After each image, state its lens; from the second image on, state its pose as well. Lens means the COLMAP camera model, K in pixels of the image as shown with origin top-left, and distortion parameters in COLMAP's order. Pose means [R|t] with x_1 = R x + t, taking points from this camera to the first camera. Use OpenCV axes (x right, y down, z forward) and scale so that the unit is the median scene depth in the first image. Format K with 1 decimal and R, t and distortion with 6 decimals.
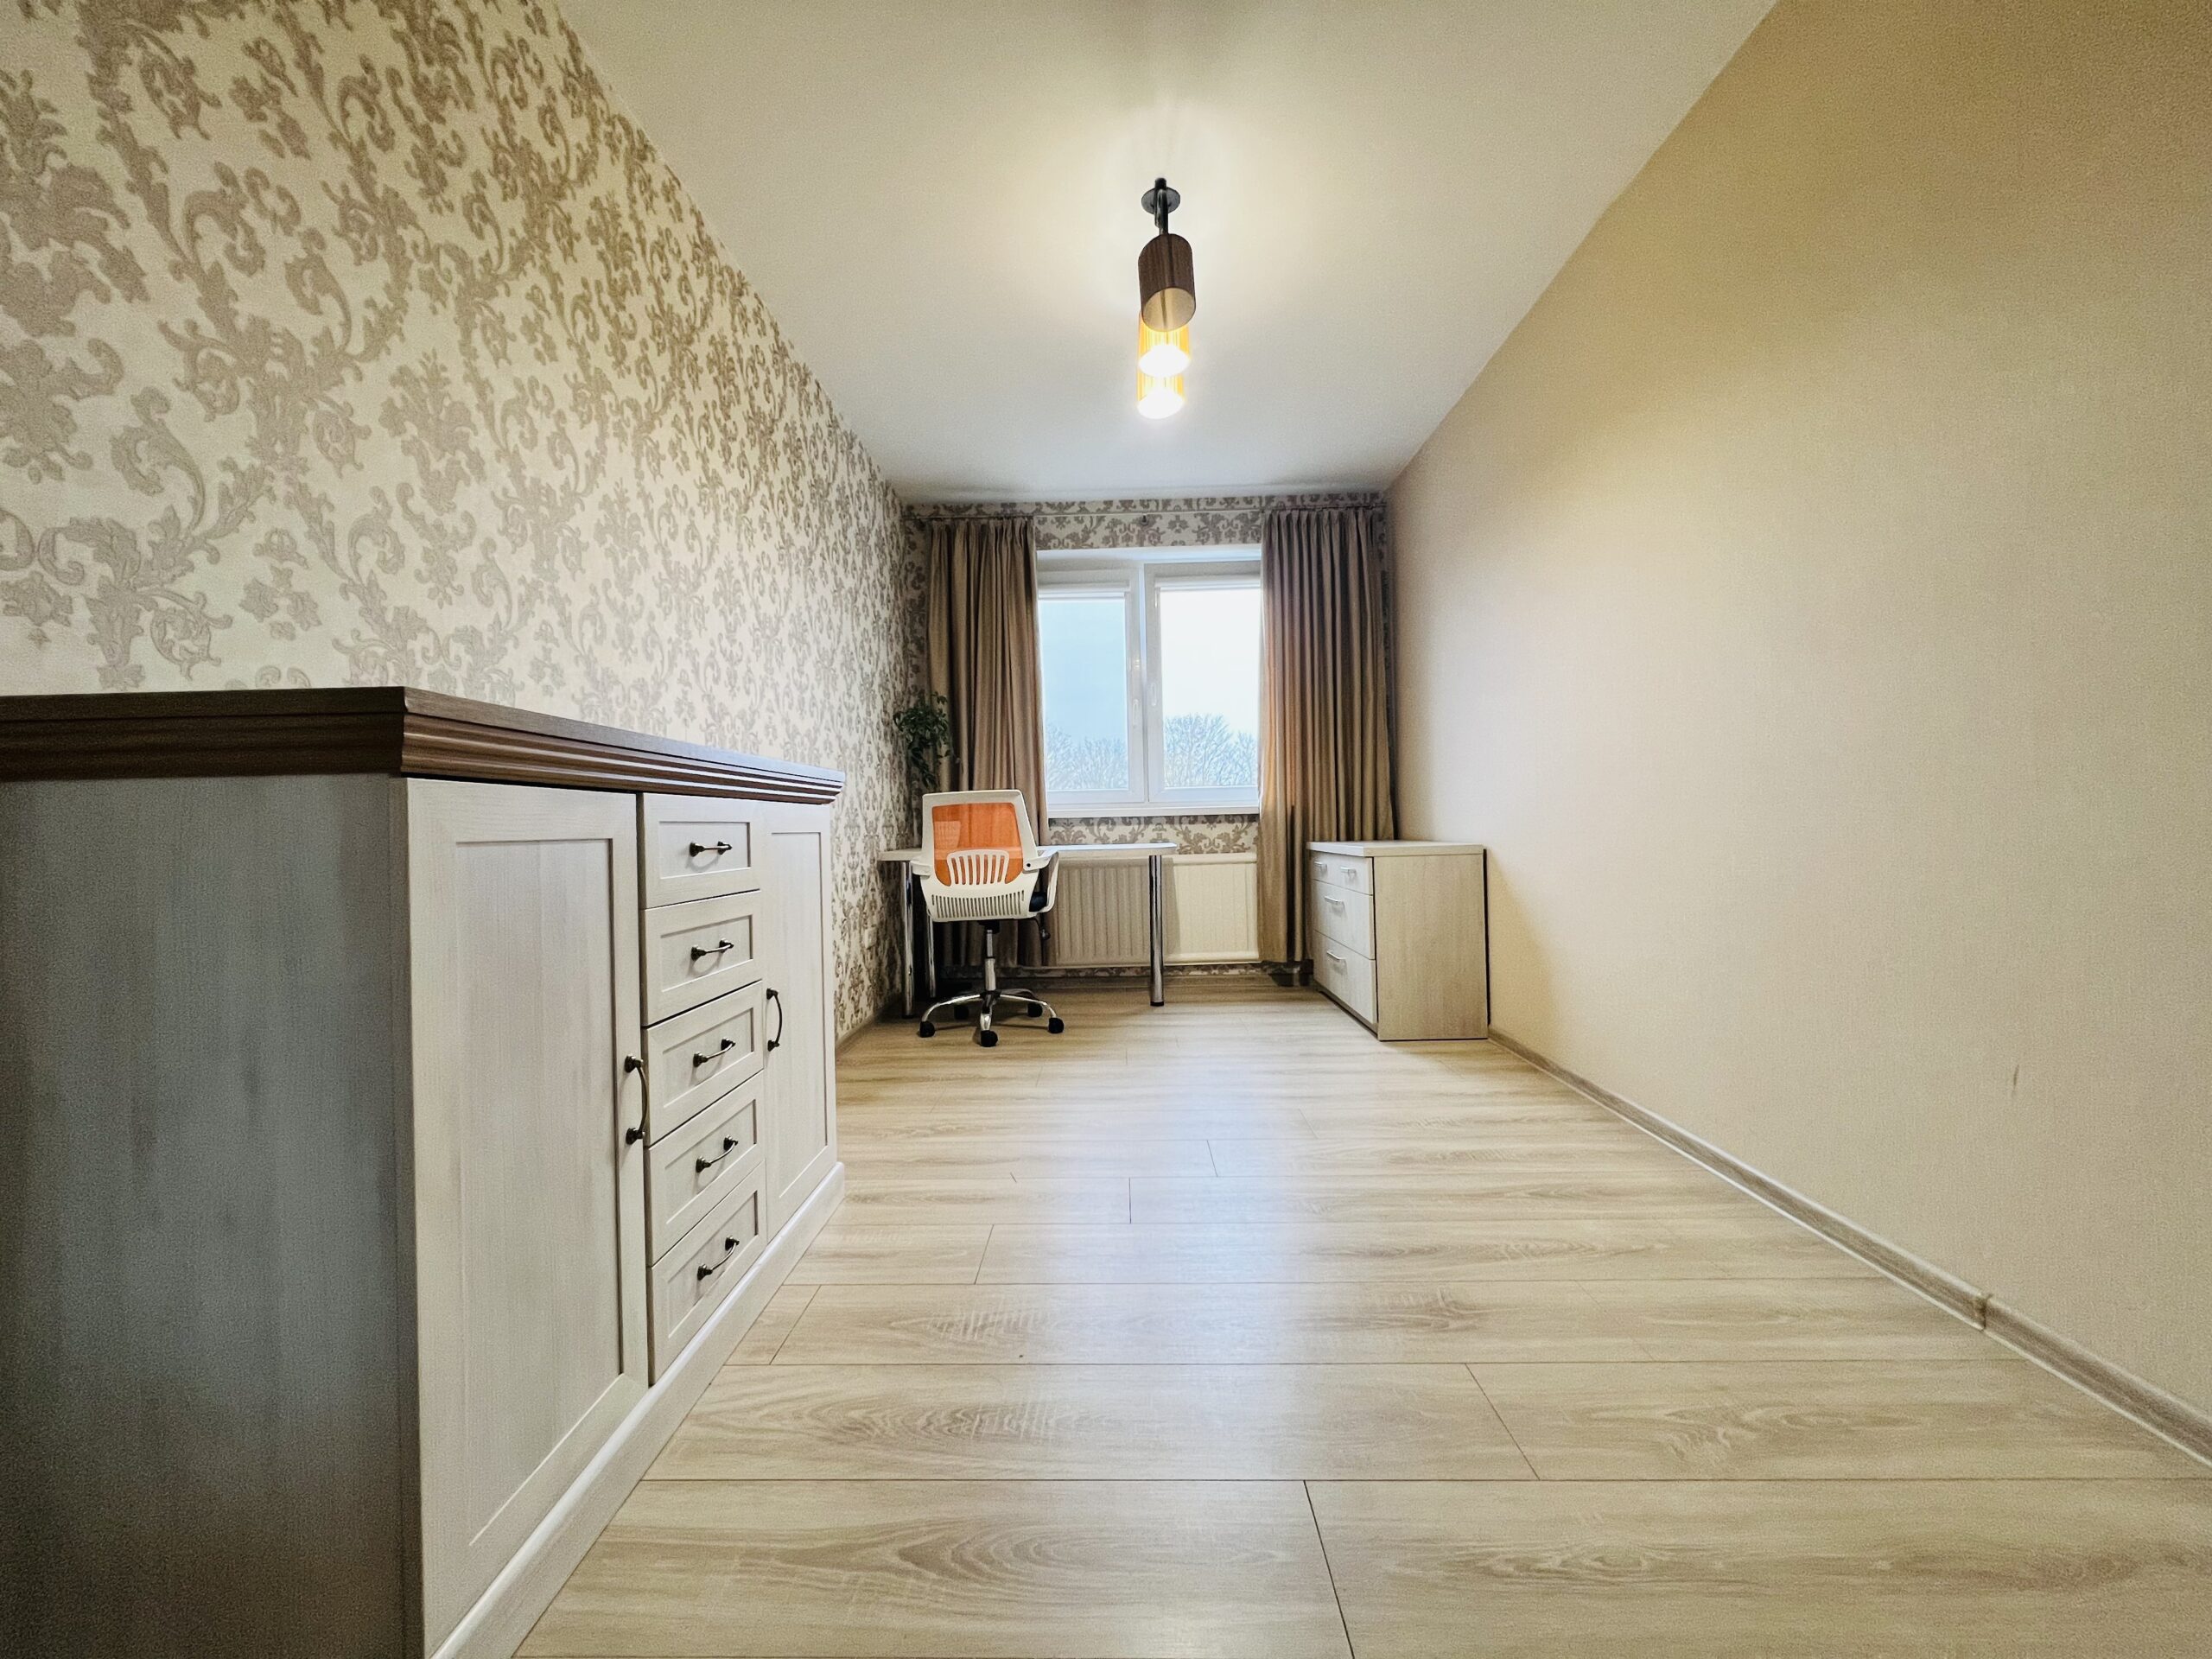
lens RADIAL K [[884.7, 0, 1100.3], [0, 884.7, 822.3], [0, 0, 1]] dist [-0.001549, 0.000443]
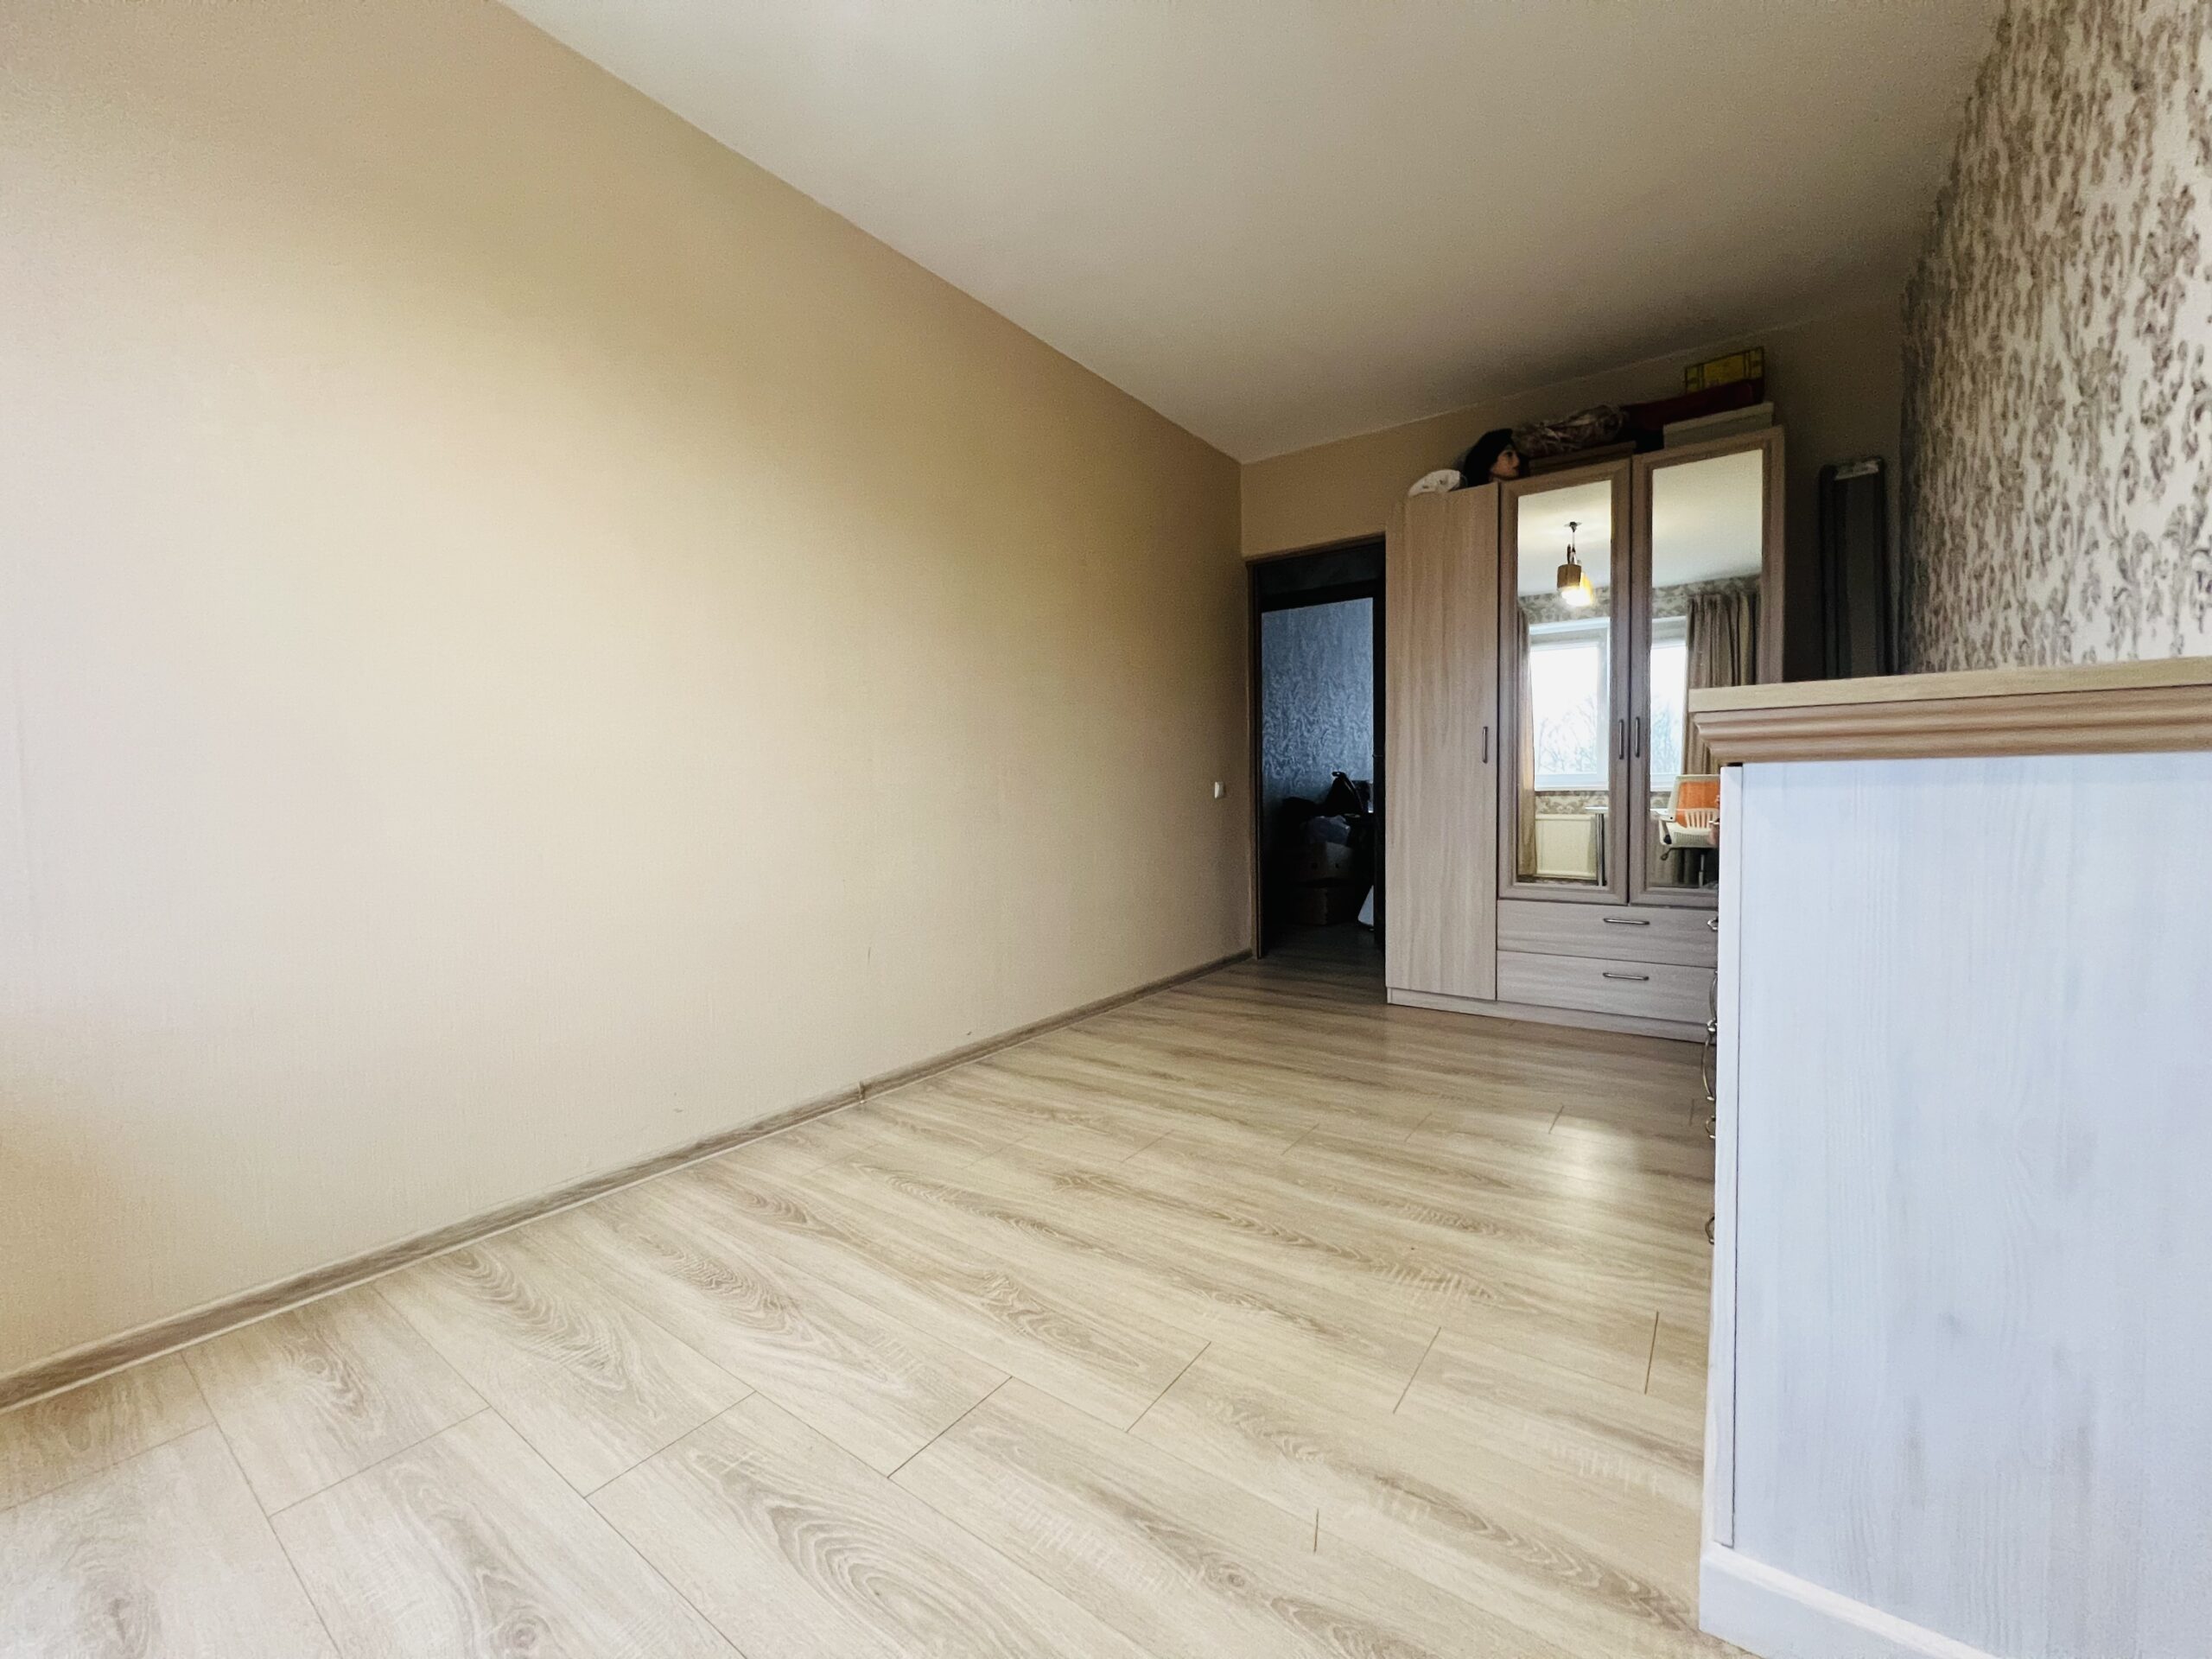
lens RADIAL K [[884.7, 0, 1097.0], [0, 884.7, 823.6], [0, 0, 1]] dist [-0.001549, 0.000443]
pose [[-0.820604, 0.014526, 0.571313, -0.167544], [0.031687, 0.999296, 0.020106, -0.005157], [-0.570618, 0.034603, -0.820486, 0.856197]]
